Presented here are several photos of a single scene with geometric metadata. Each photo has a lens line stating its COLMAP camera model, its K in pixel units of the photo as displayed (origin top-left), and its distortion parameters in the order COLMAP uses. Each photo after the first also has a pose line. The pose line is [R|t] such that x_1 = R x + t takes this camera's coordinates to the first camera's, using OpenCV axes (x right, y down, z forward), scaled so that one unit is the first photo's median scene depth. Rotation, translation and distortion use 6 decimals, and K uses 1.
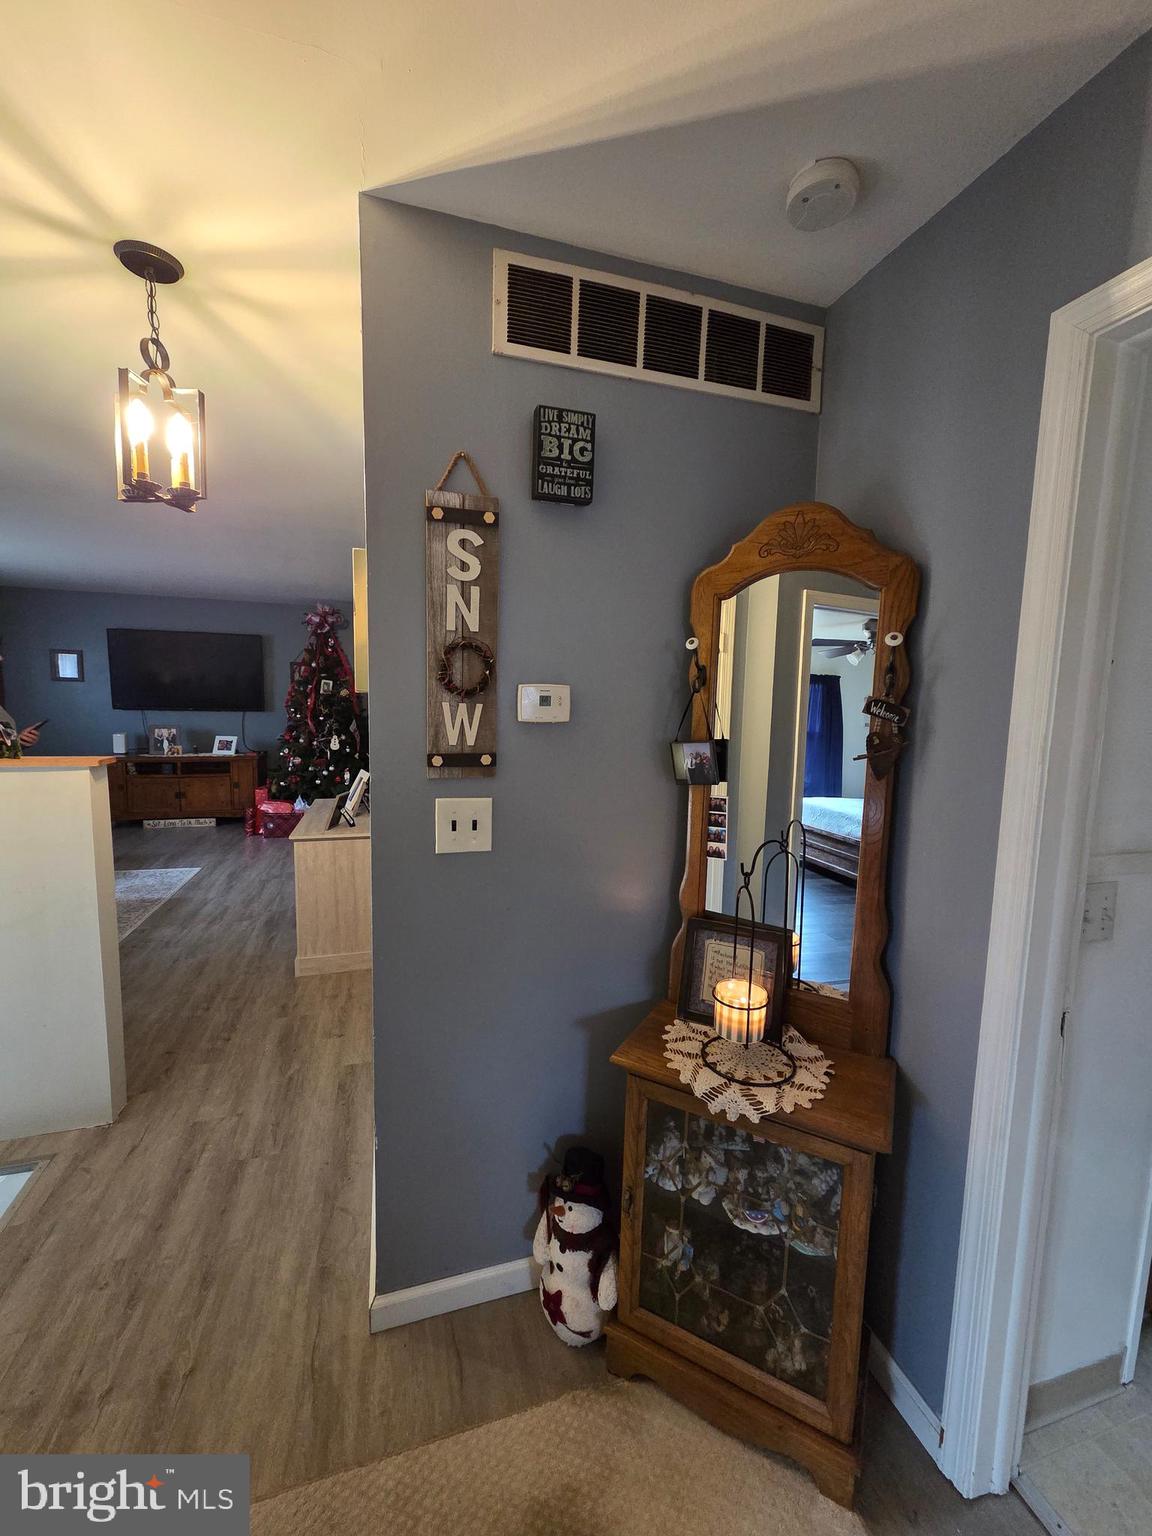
lens RADIAL K [[635.2, 0, 579.6], [0, 635.2, 768.6], [0, 0, 1]] dist [0.003409, 0.000215]
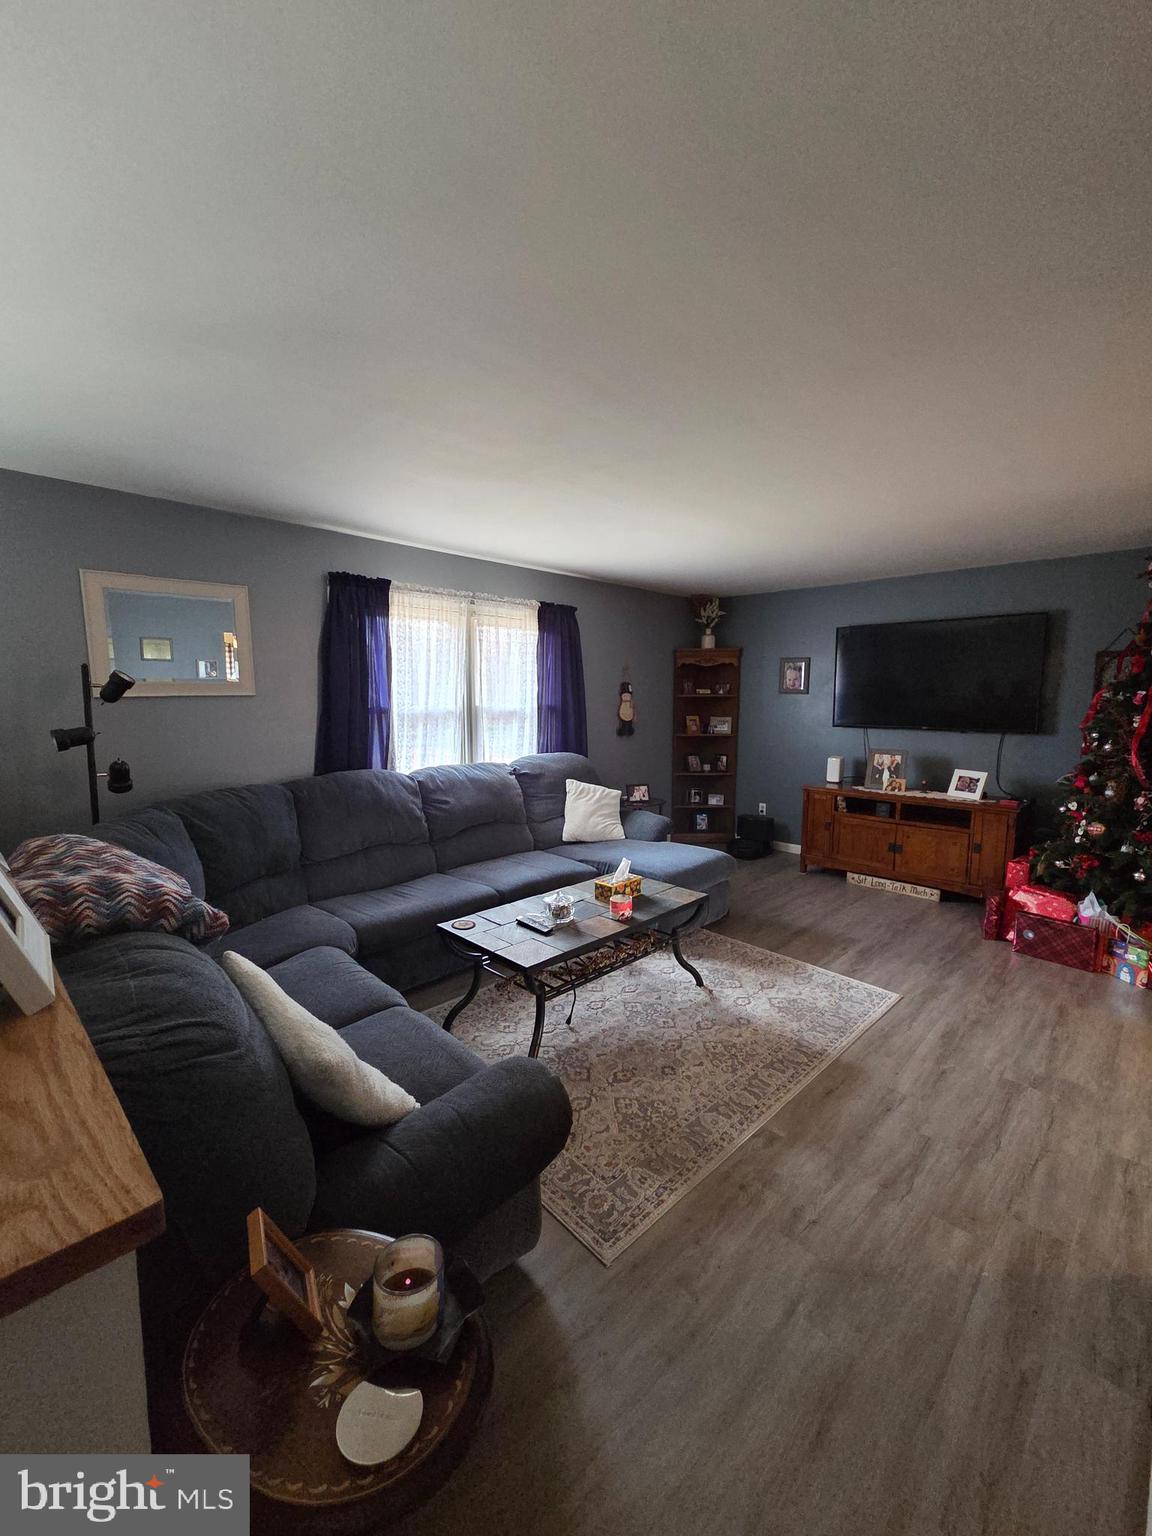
lens RADIAL K [[635.2, 0, 581.4], [0, 635.2, 770.7], [0, 0, 1]] dist [0.003409, 0.000215]
pose [[0.487579, 0.083932, -0.869035, -0.187444], [-0.090244, 0.994882, 0.045454, -0.047469], [0.868402, 0.056262, 0.492658, 0.339873]]
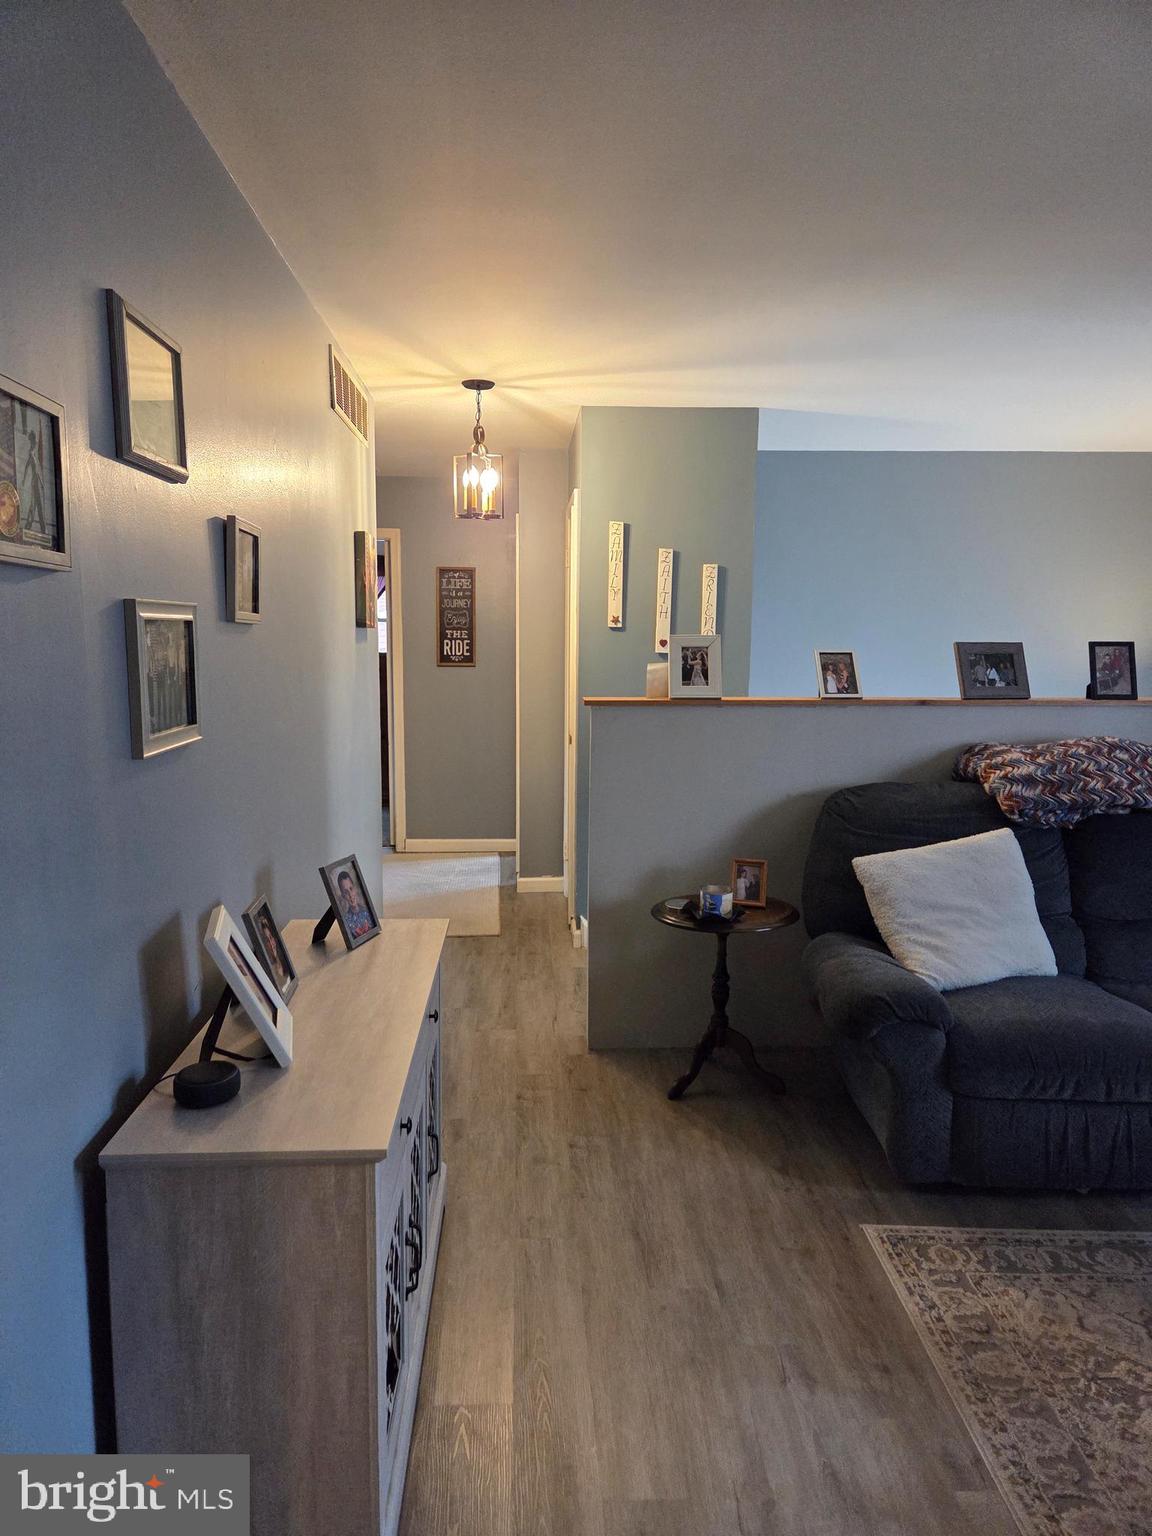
lens RADIAL K [[1018.1, 0, 571.5], [0, 1018.1, 769.2], [0, 0, 1]] dist [0.005243, 0.001021]
pose [[-0.969683, -0.068970, 0.234429, -0.365785], [-0.009596, 0.969351, 0.245494, -0.104247], [-0.244176, 0.235802, -0.940625, 0.854715]]
